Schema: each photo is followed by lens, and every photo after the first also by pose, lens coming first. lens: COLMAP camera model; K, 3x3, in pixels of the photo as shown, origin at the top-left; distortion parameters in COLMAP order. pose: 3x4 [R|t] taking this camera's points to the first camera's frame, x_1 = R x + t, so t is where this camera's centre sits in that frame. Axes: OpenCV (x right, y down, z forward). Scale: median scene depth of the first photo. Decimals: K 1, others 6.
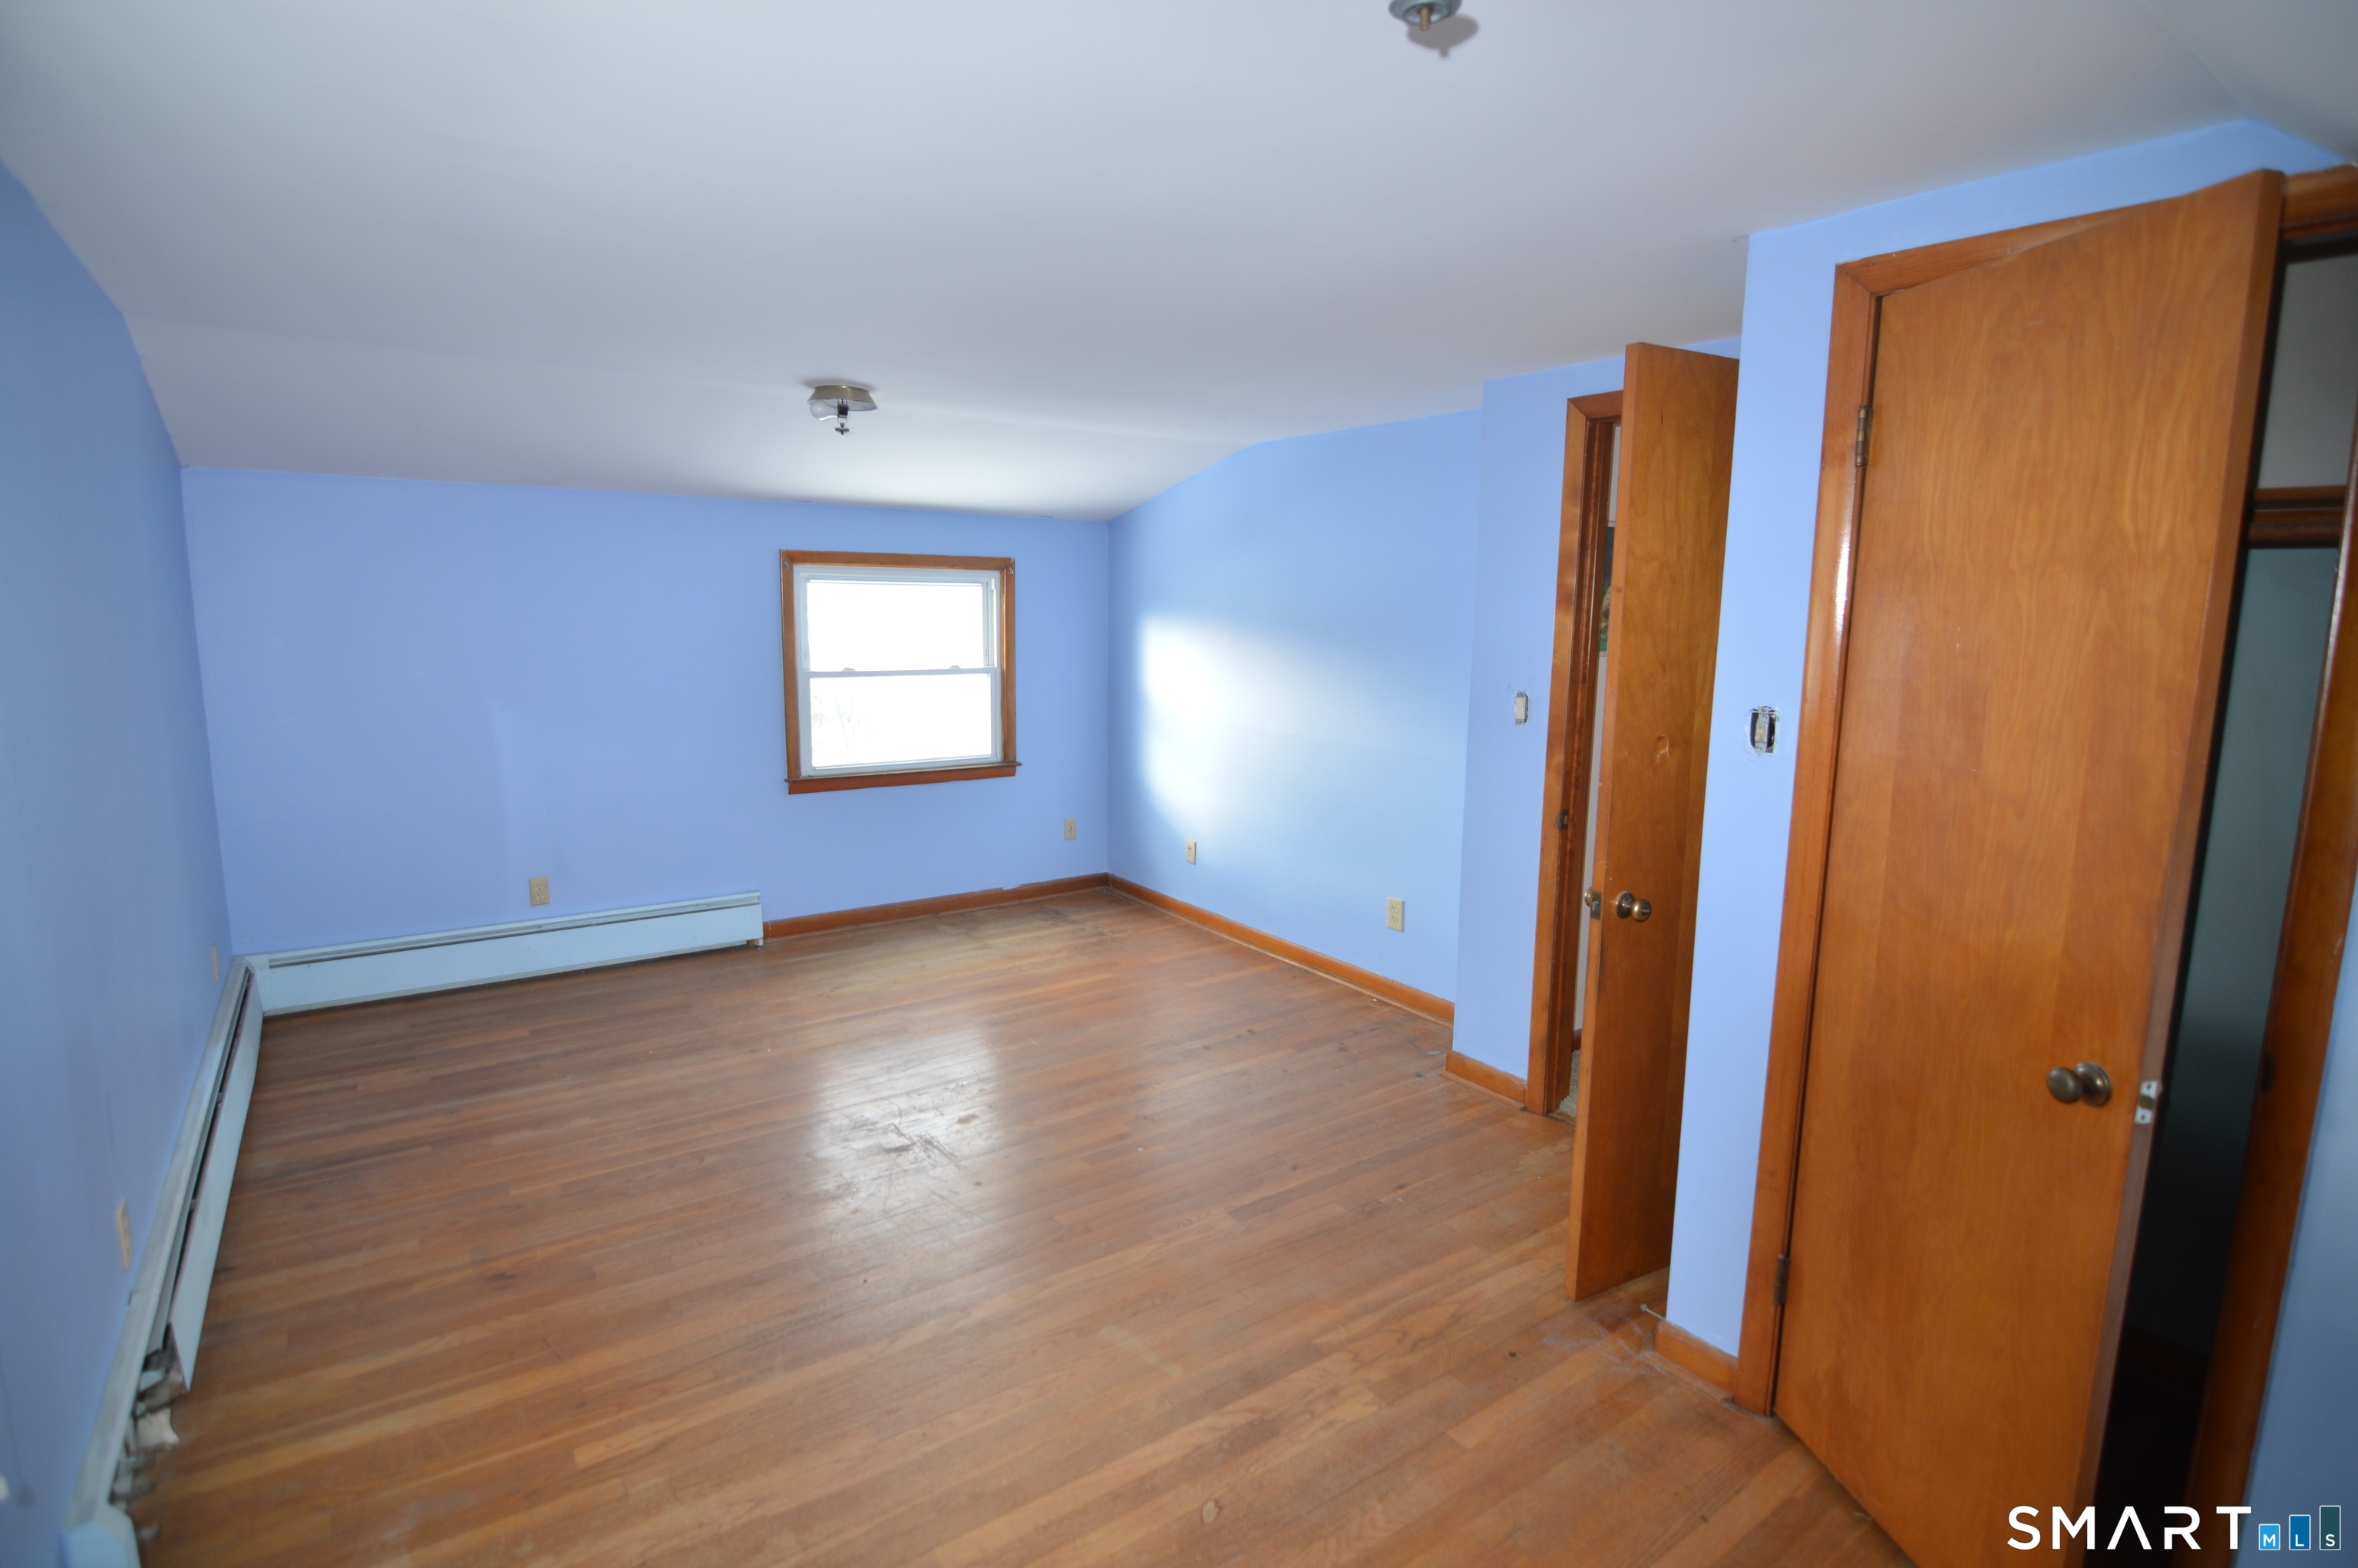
lens RADIAL K [[1150.0, 0, 1174.3], [0, 1150.0, 775.2], [0, 0, 1]] dist [-0.002143, -0.015926]
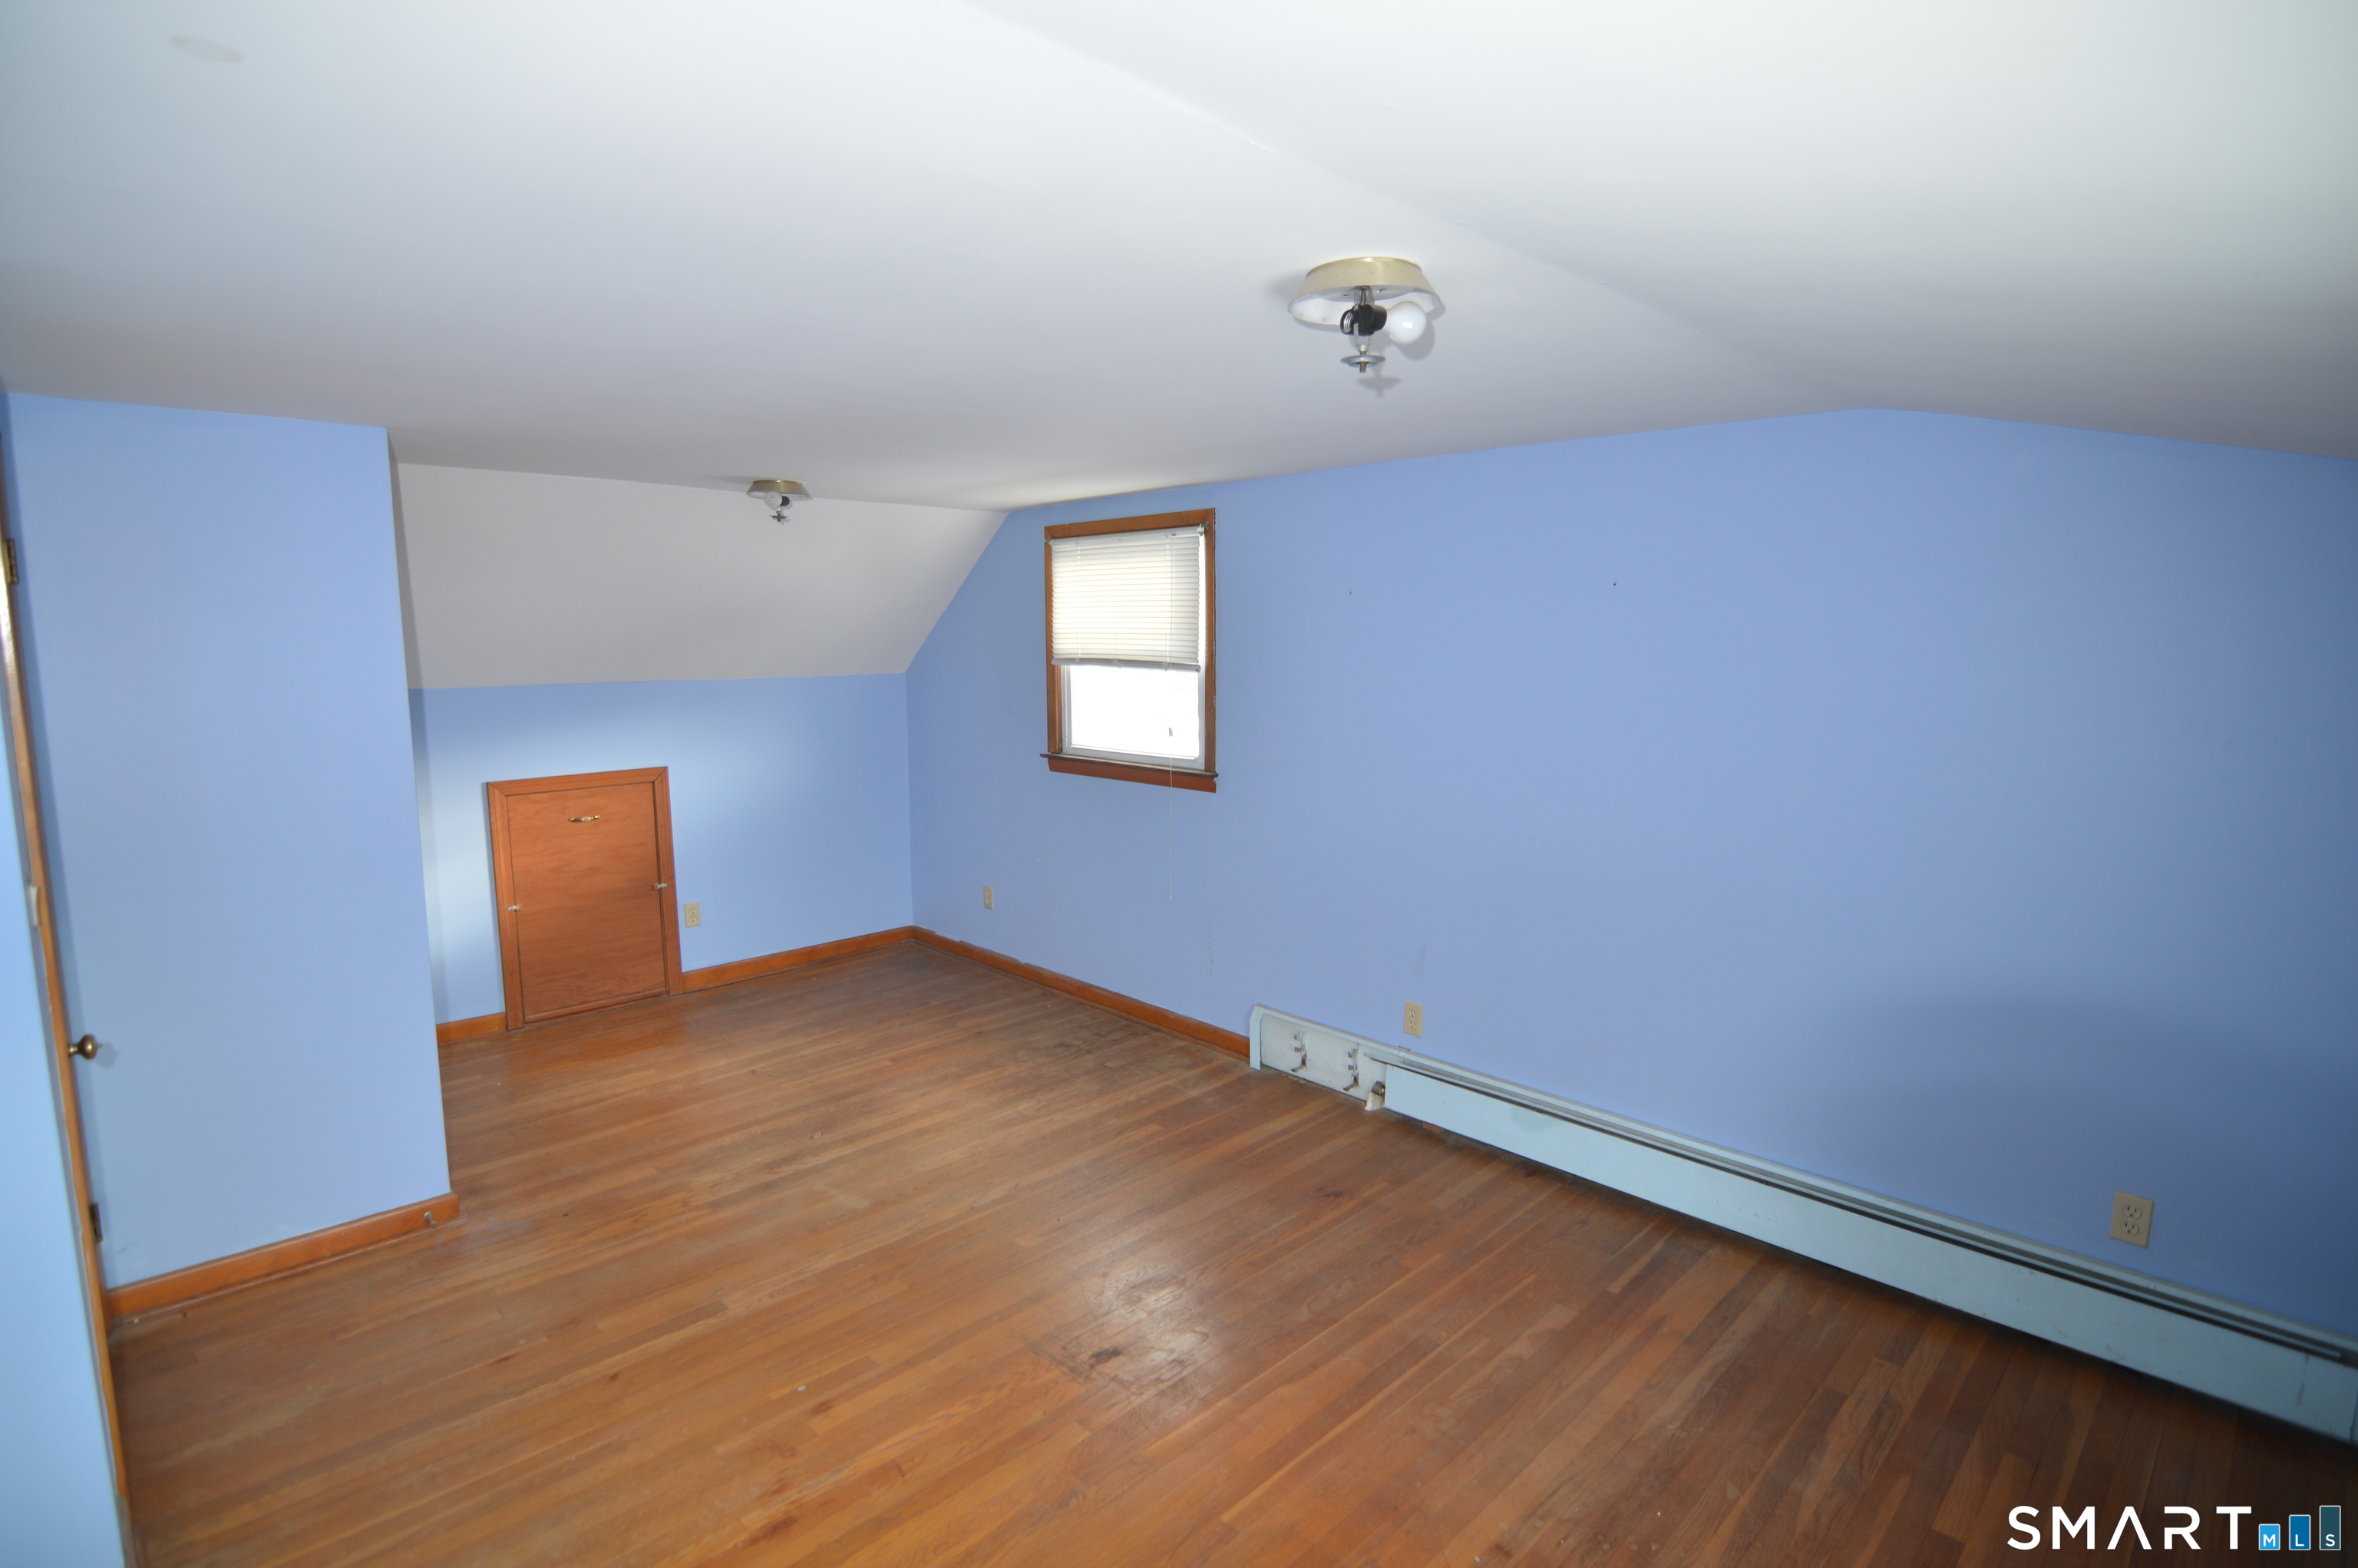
lens RADIAL K [[1150.0, 0, 1174.3], [0, 1150.0, 775.2], [0, 0, 1]] dist [-0.002143, -0.015926]
pose [[-0.987588, 0.006696, -0.156921, -0.225093], [-0.036179, 0.962525, 0.268768, -0.418157], [0.152840, 0.271110, -0.950336, 2.343700]]
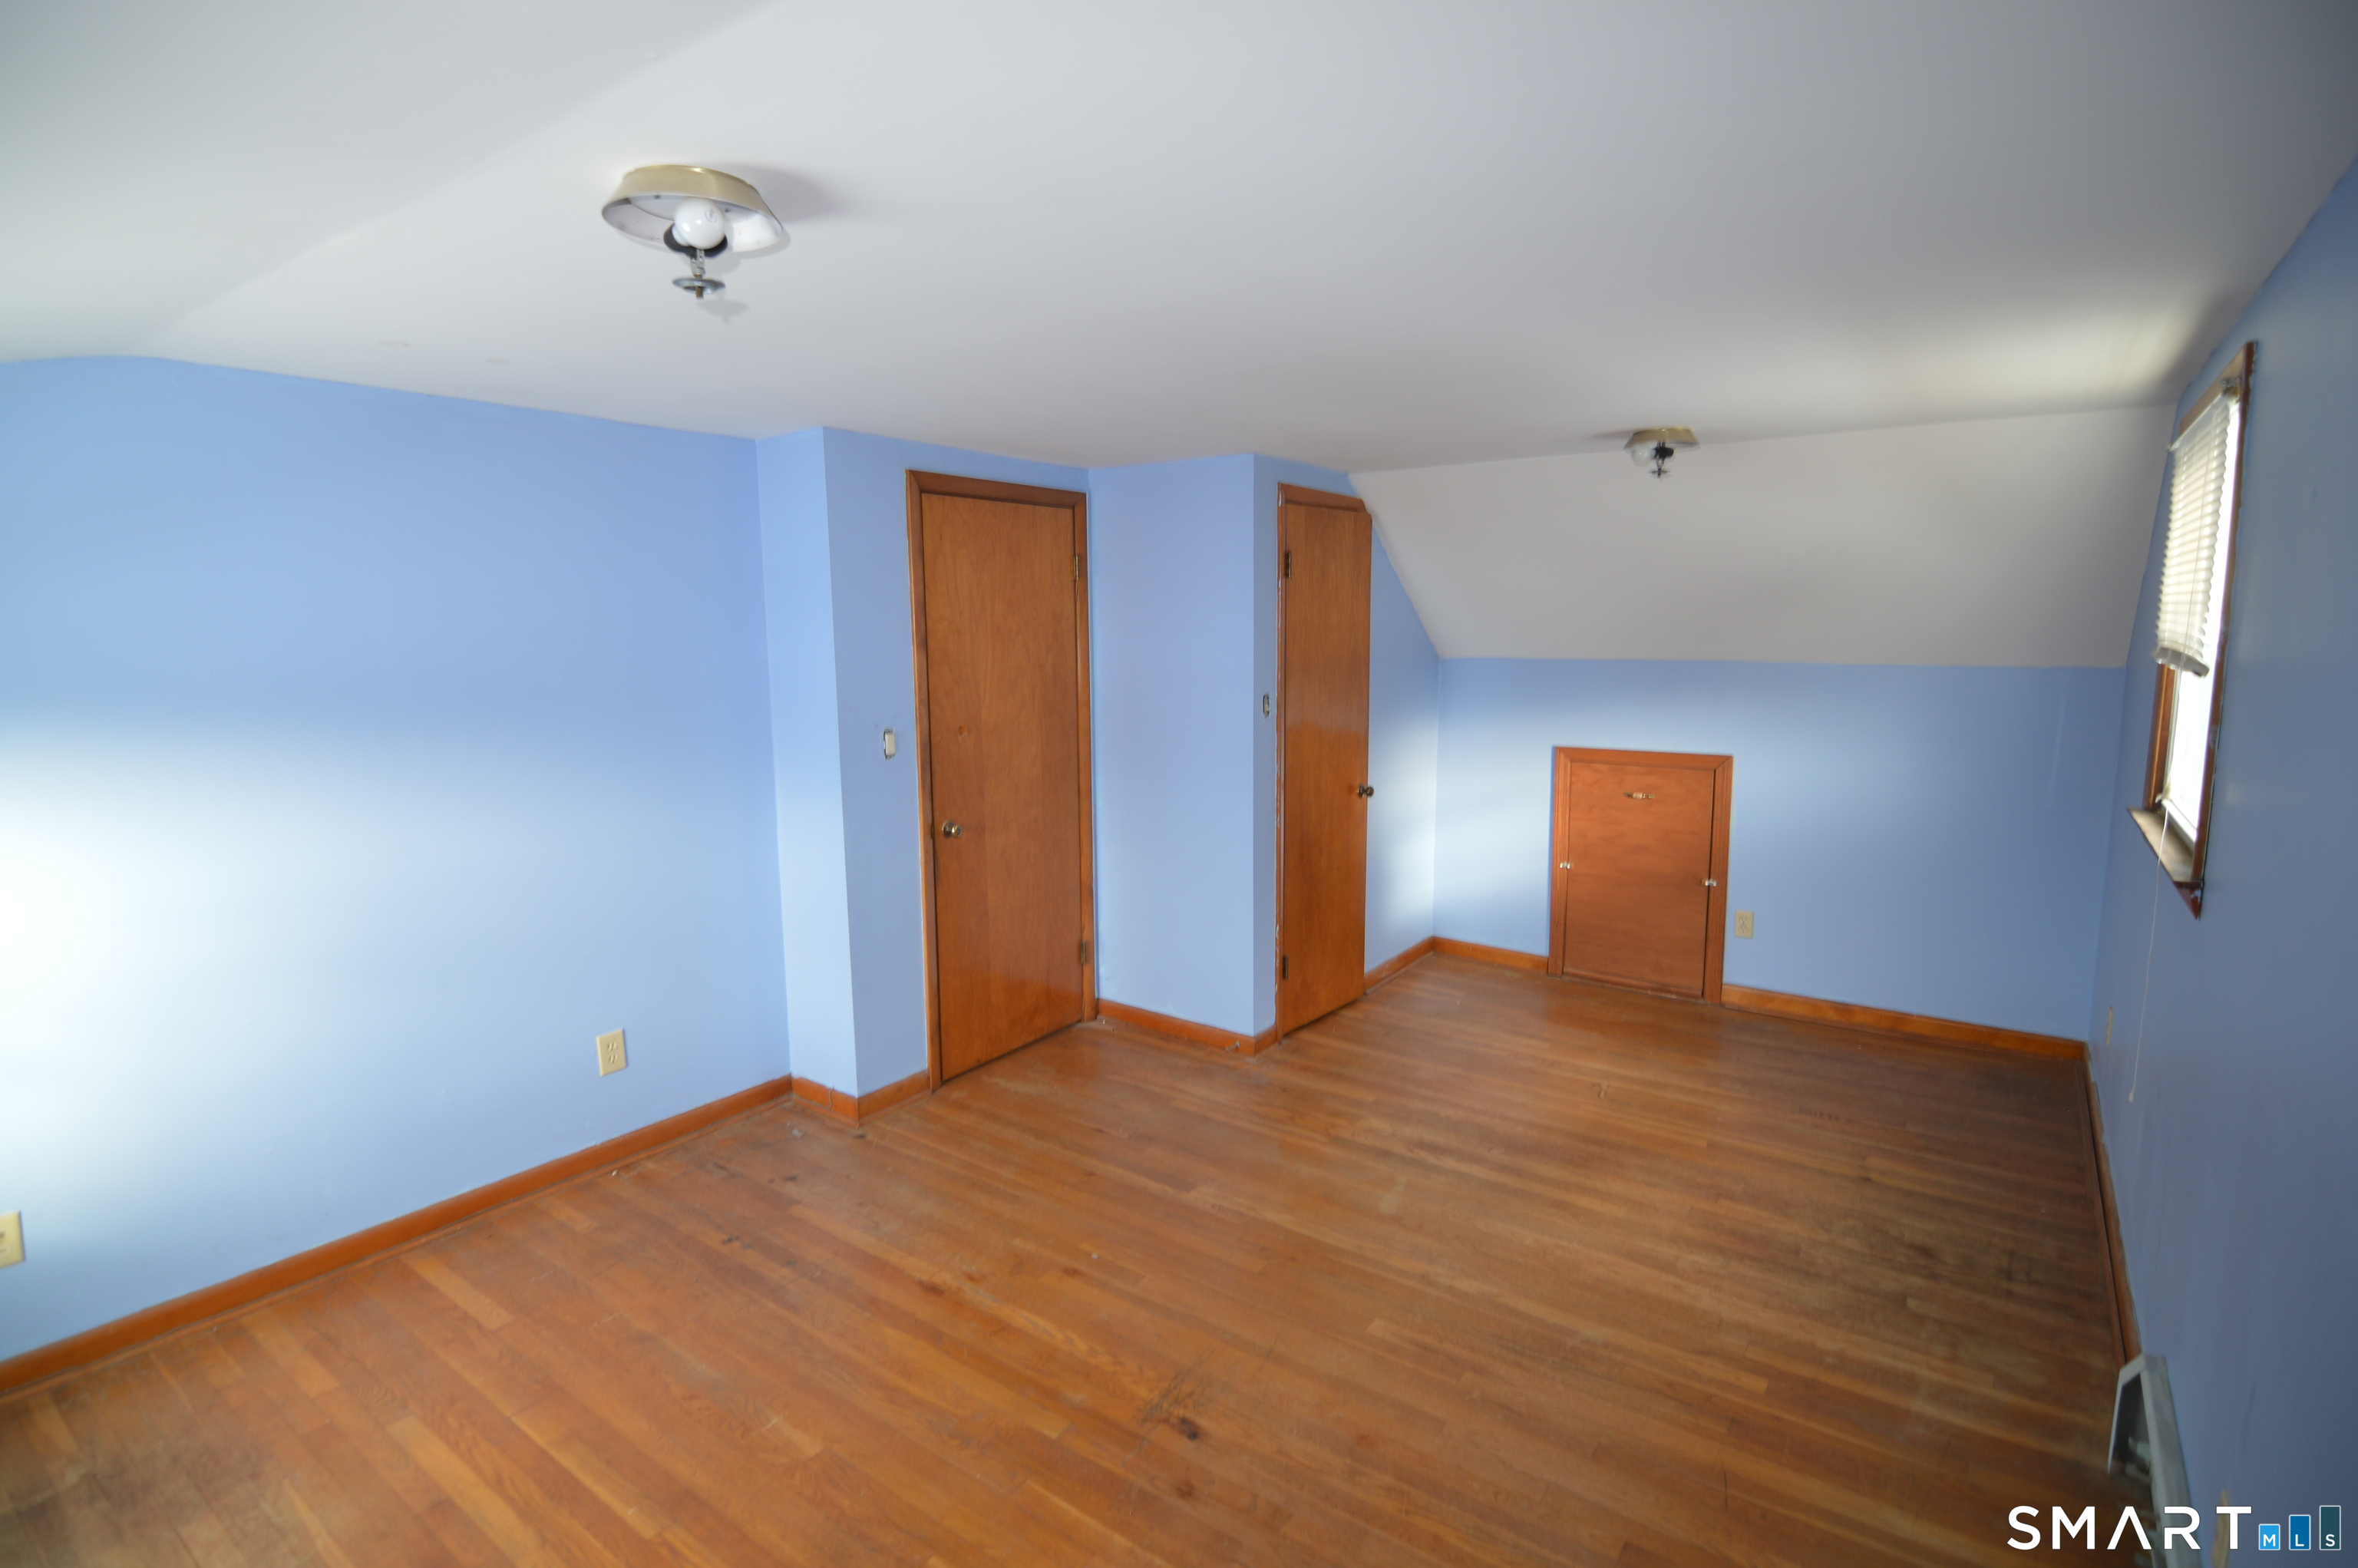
lens RADIAL K [[1150.0, 0, 1174.3], [0, 1150.0, 775.2], [0, 0, 1]] dist [-0.002143, -0.015926]
pose [[-0.318664, -0.140716, 0.937365, -1.194382], [0.142132, 0.970644, 0.194031, -0.298815], [-0.937151, 0.195060, -0.289309, 1.585459]]
